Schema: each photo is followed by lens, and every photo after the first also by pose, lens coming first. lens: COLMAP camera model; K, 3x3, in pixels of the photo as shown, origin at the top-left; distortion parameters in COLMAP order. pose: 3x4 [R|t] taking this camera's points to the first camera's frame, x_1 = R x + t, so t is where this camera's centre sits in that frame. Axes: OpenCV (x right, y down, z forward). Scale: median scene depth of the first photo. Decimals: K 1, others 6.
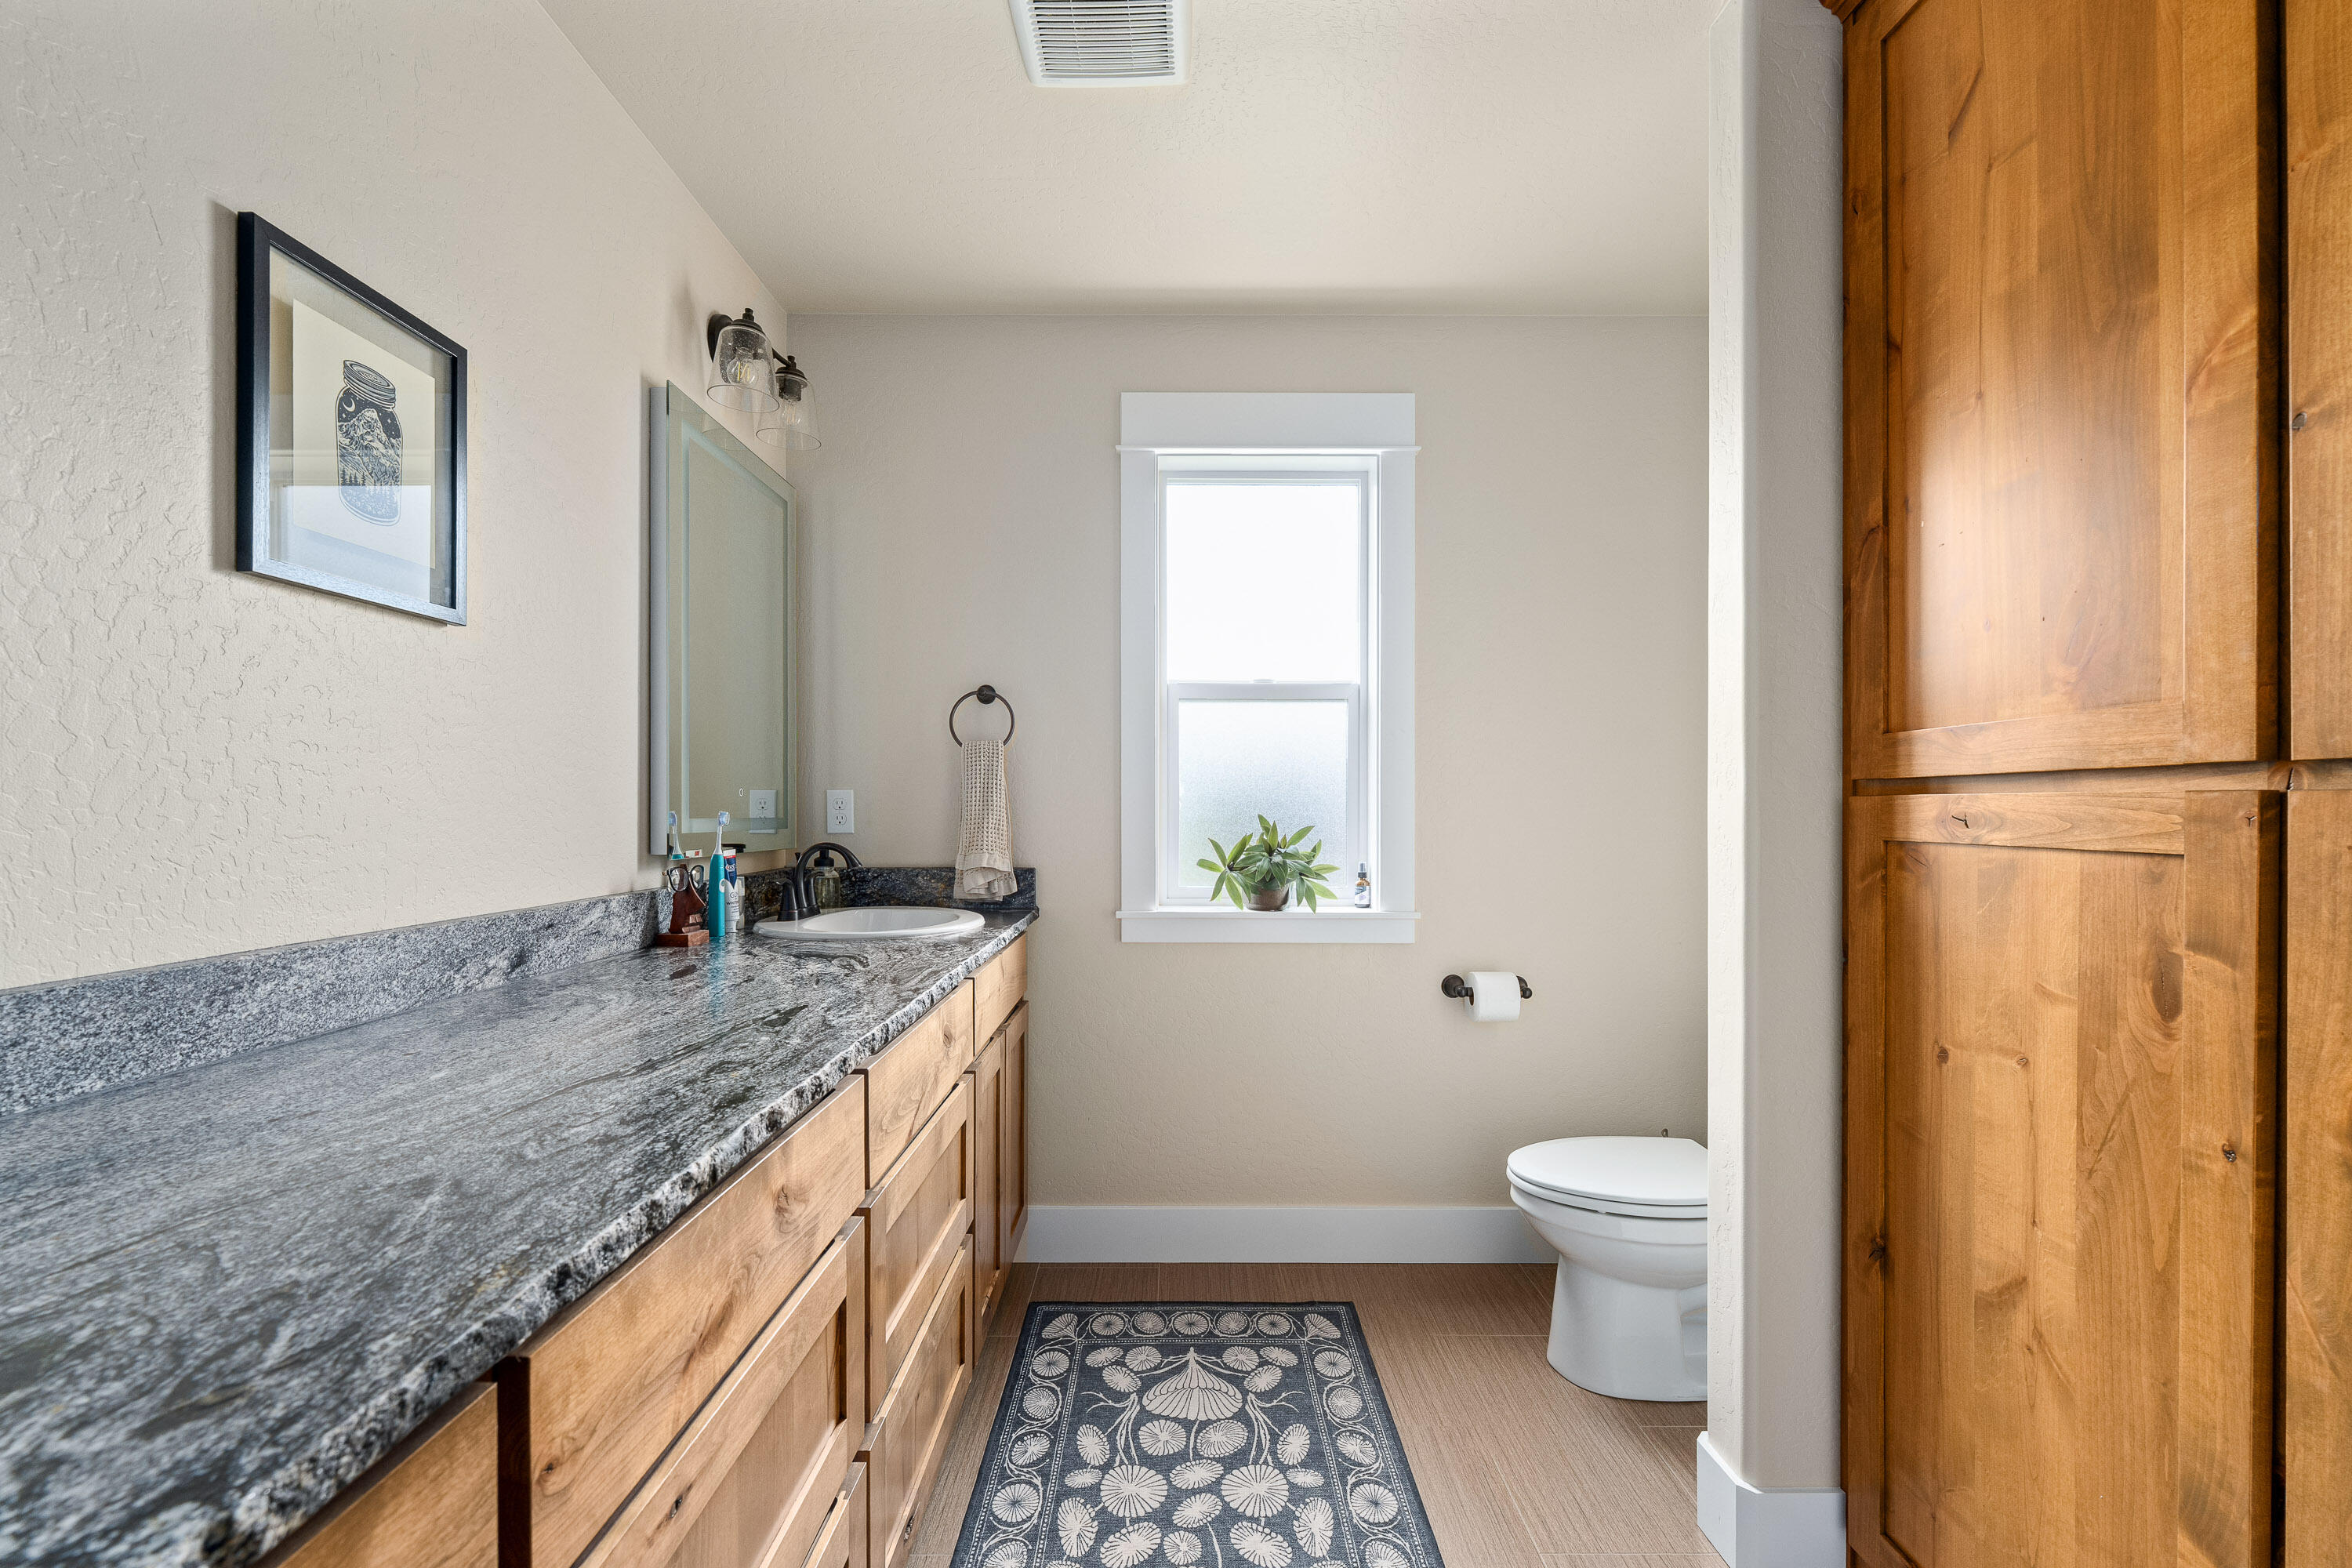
lens RADIAL K [[939.2, 0, 1194.0], [0, 939.2, 806.3], [0, 0, 1]] dist [-0.001375, -0.000682]
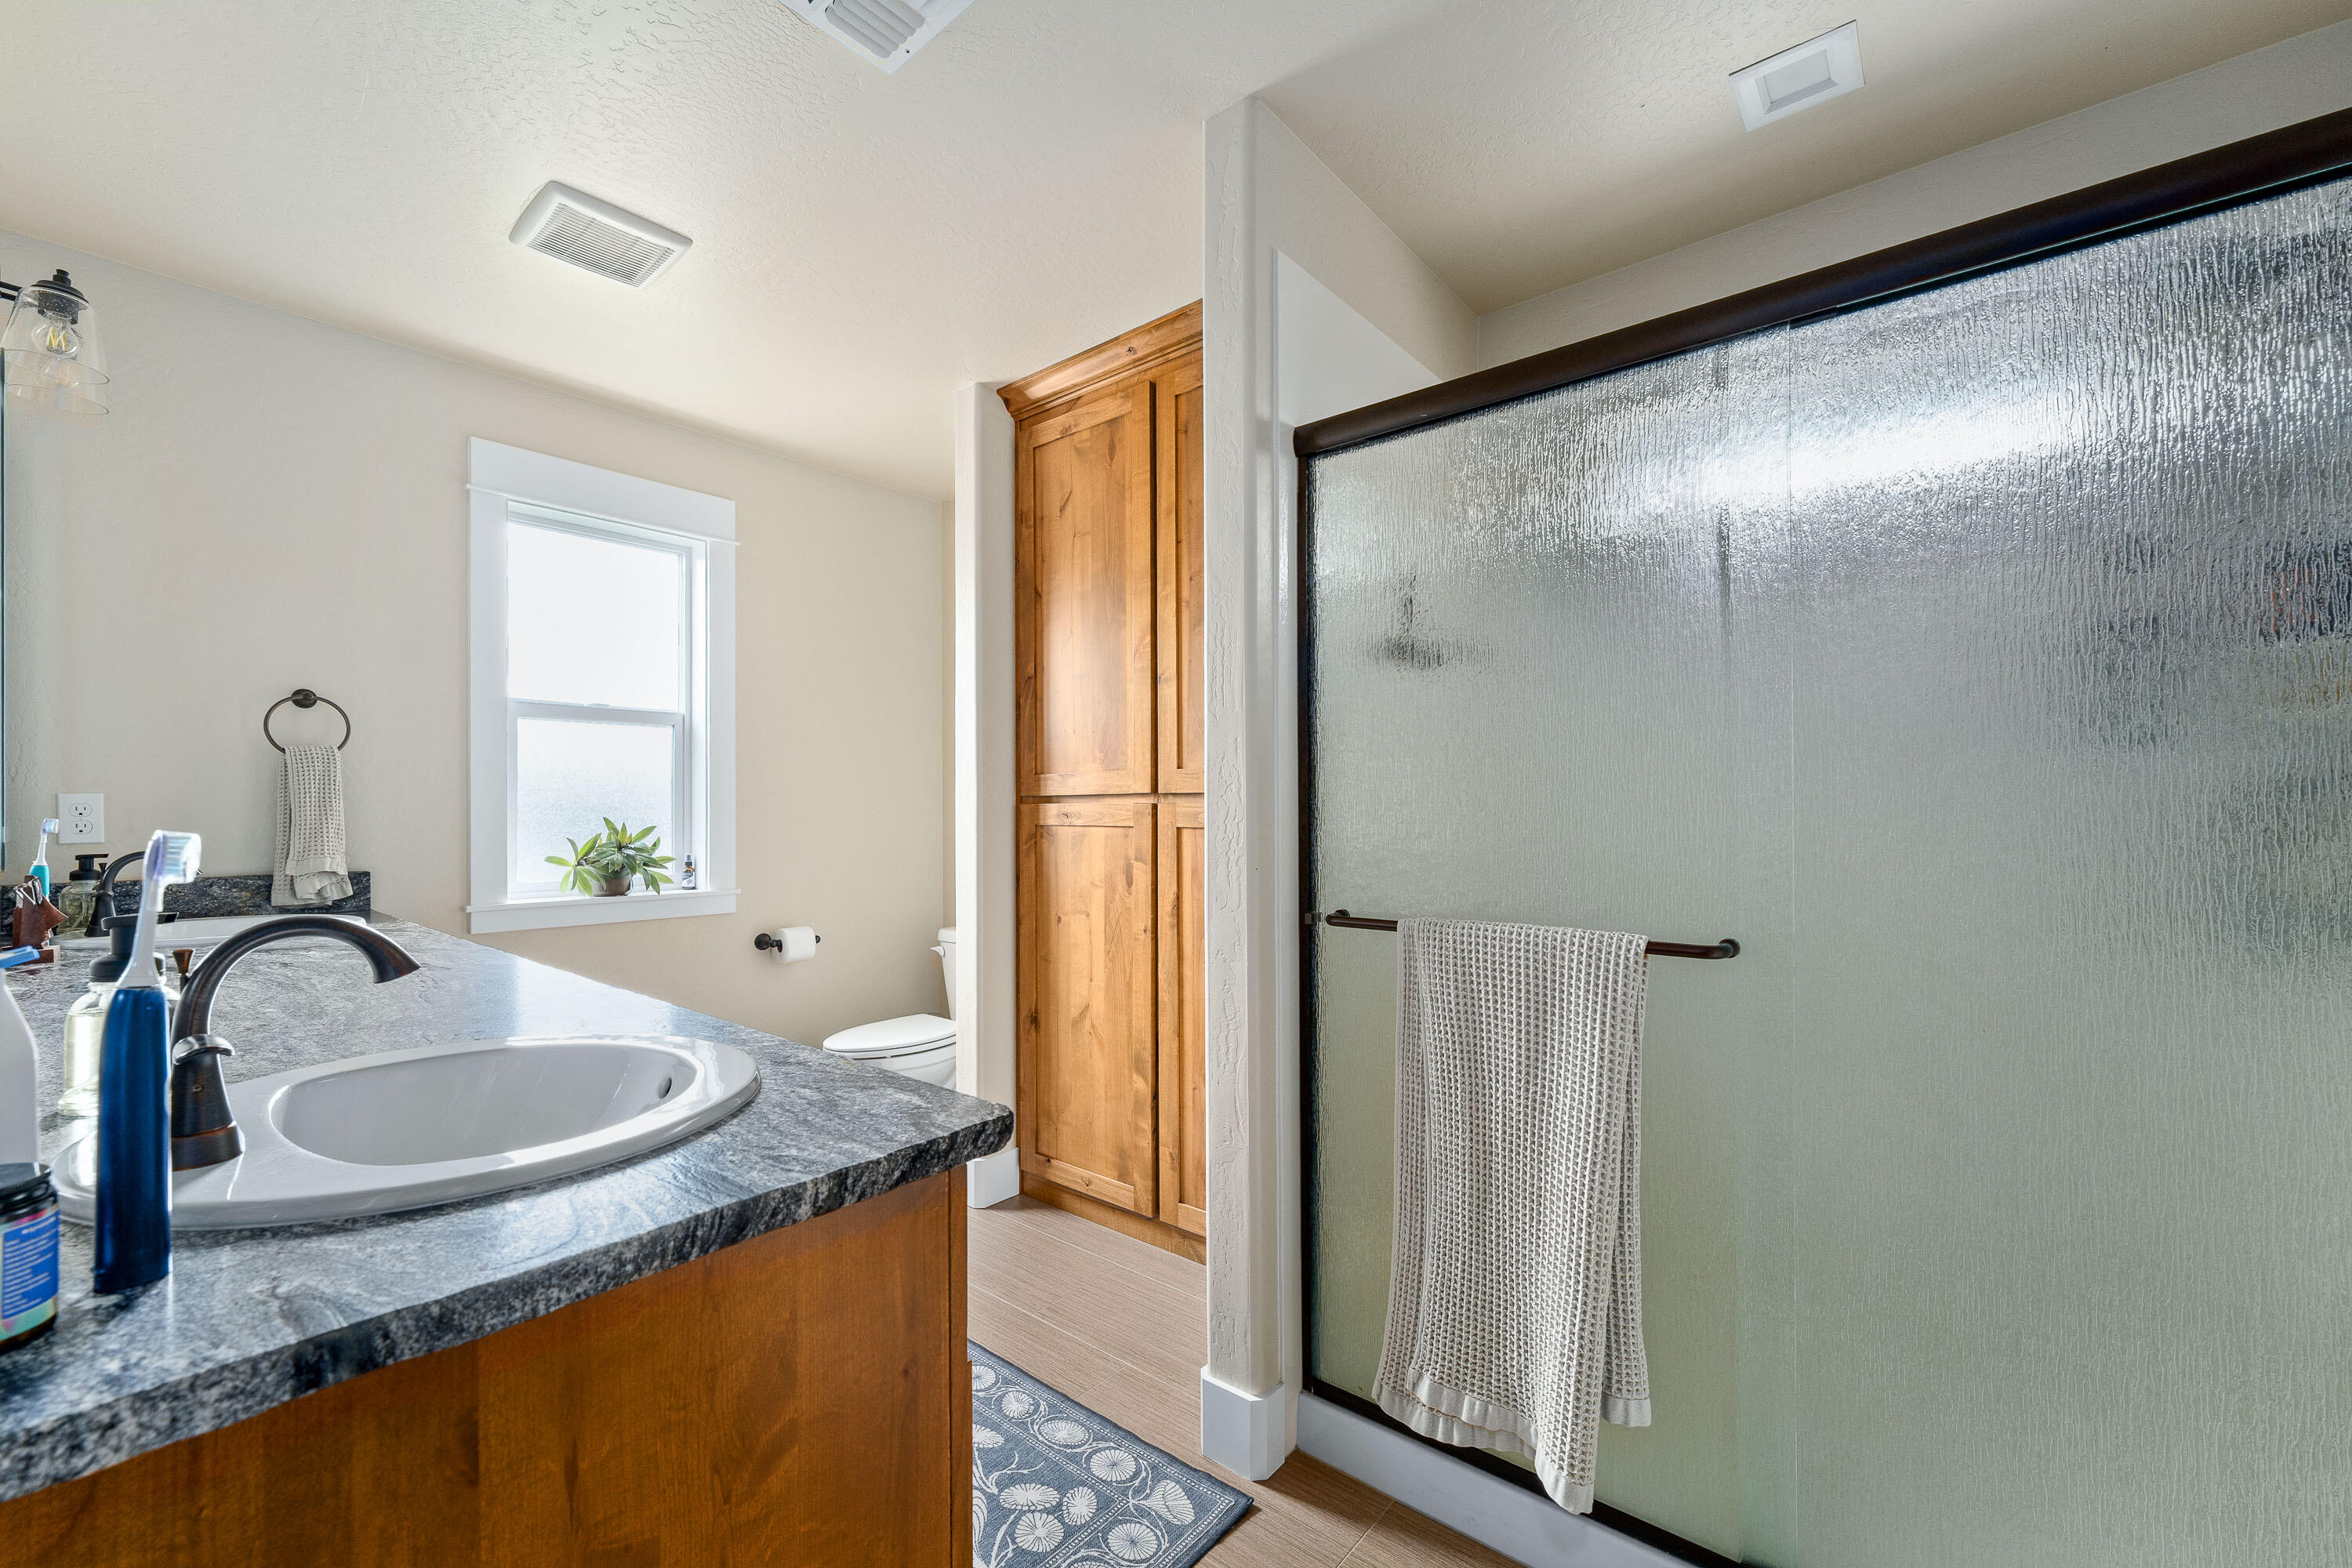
lens RADIAL K [[939.2, 0, 1194.0], [0, 939.2, 806.3], [0, 0, 1]] dist [-0.001375, -0.000682]
pose [[0.635281, -0.001669, 0.772279, -0.672581], [0.003803, 0.999992, -0.000967, -0.002534], [-0.772272, 0.003551, 0.635282, -0.623346]]
